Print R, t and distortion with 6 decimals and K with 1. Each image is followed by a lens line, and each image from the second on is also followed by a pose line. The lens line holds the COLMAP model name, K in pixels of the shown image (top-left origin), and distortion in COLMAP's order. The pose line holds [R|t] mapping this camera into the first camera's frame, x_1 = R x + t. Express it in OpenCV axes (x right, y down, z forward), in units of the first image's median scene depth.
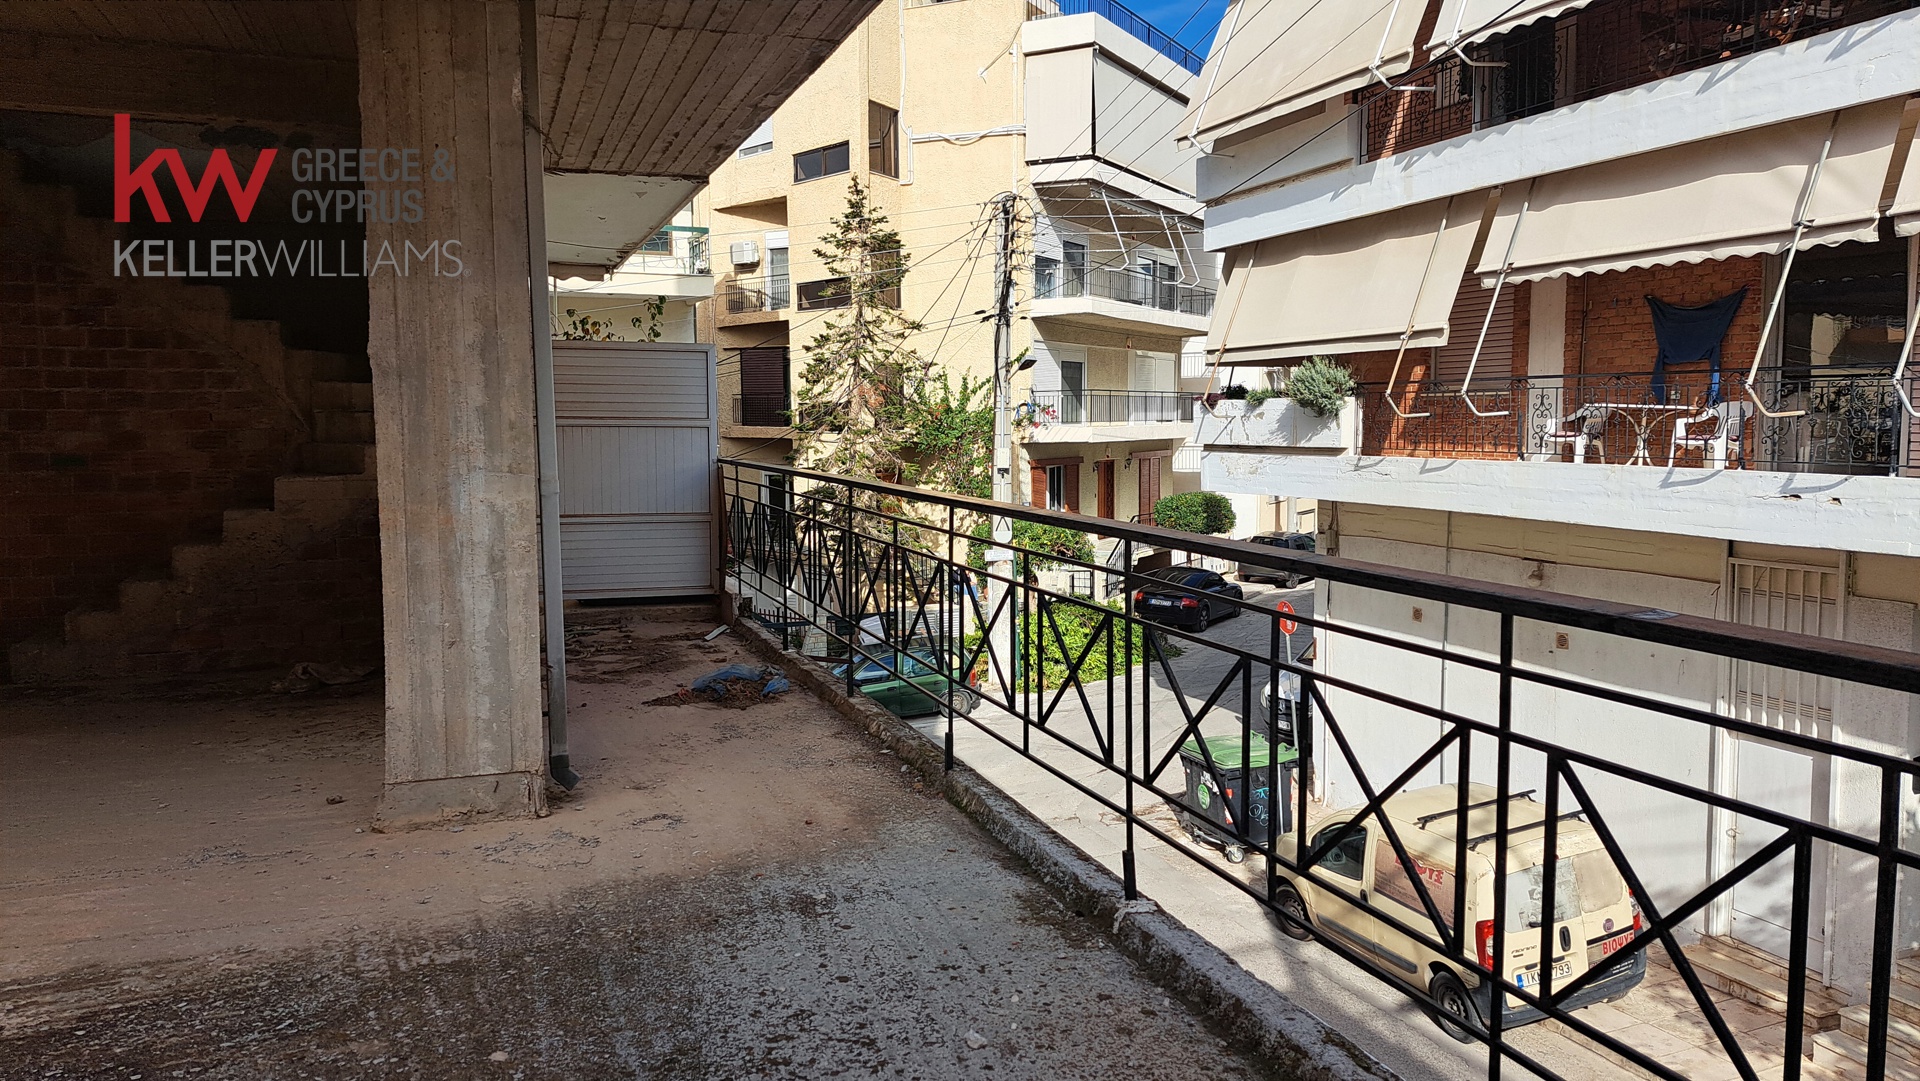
lens RADIAL K [[1356.2, 0, 971.6], [0, 1356.2, 541.4], [0, 0, 1]] dist [0.044858, -0.036350]
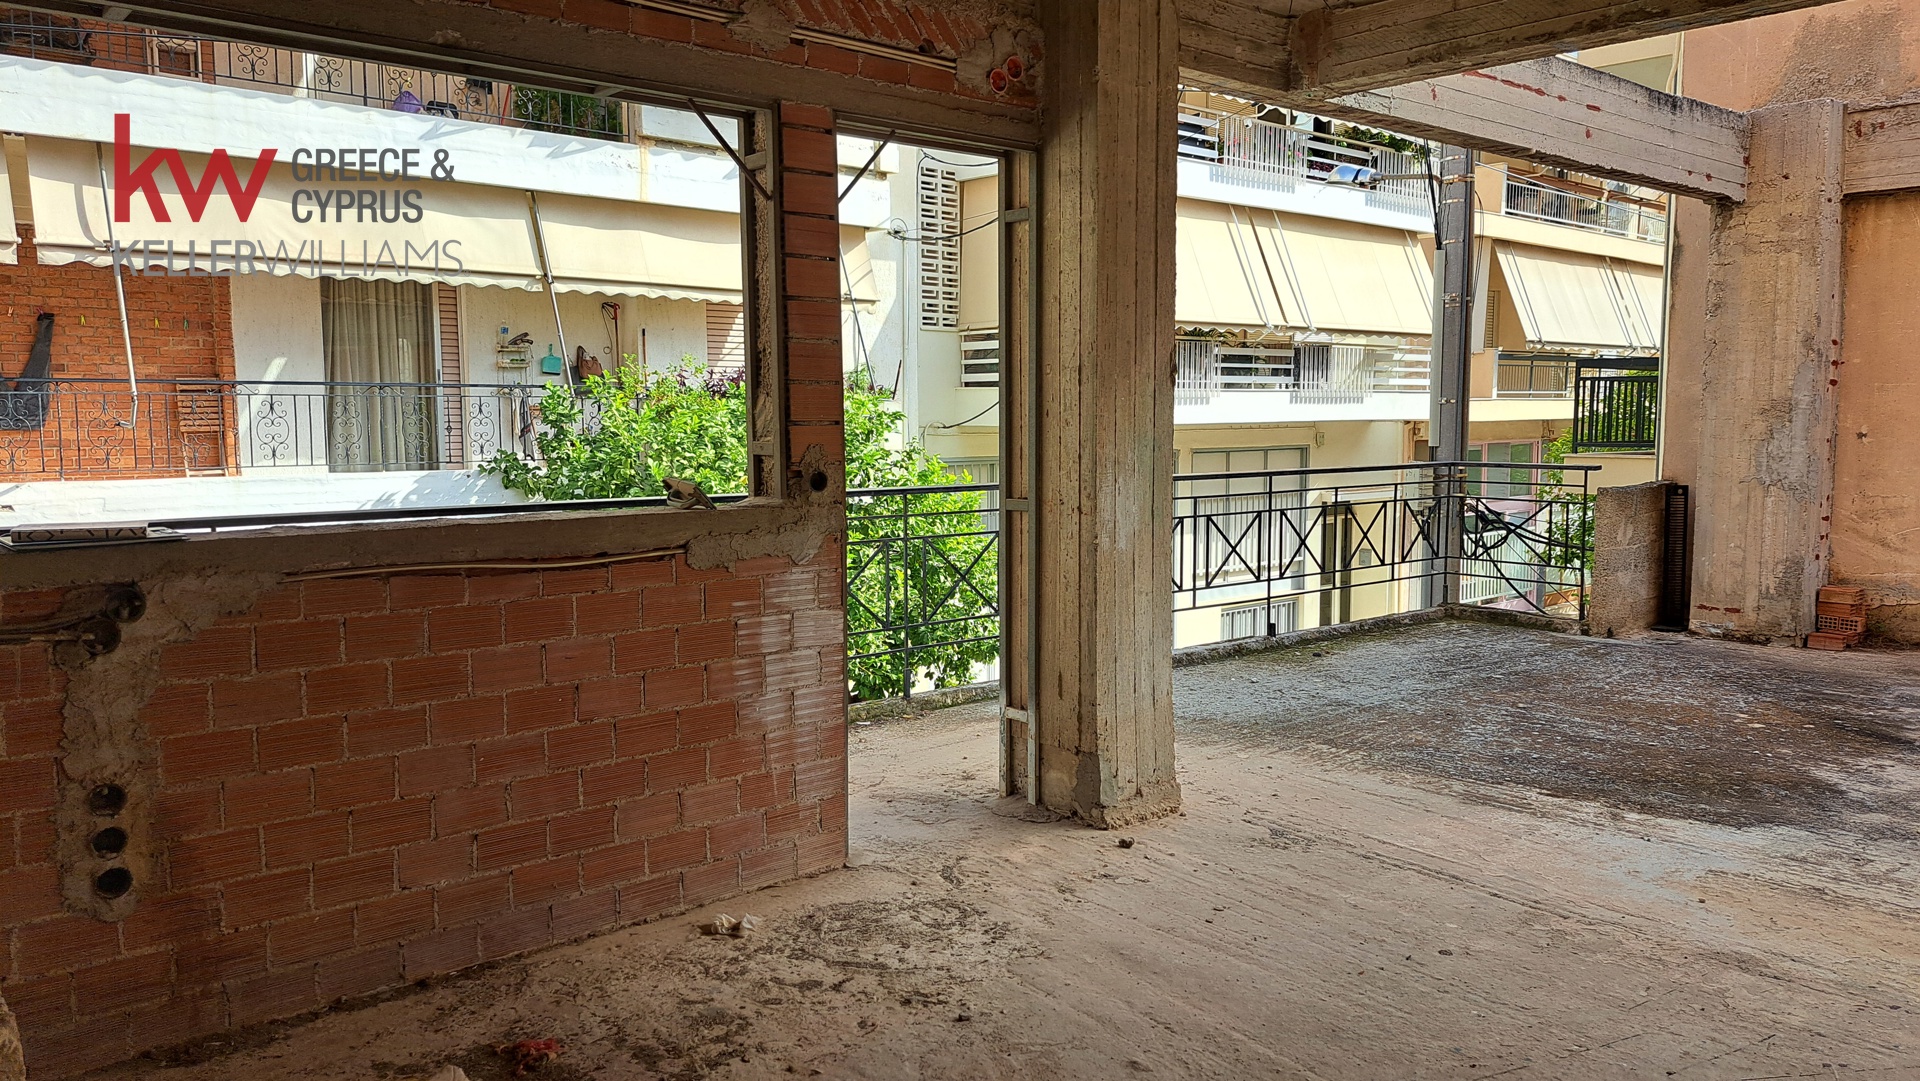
lens RADIAL K [[1356.2, 0, 968.4], [0, 1356.2, 538.1], [0, 0, 1]] dist [0.044858, -0.036350]
pose [[-0.335260, -0.086682, 0.938129, -1.372356], [0.092276, 0.987949, 0.124262, -0.154324], [-0.937596, 0.128227, -0.323221, 1.468328]]
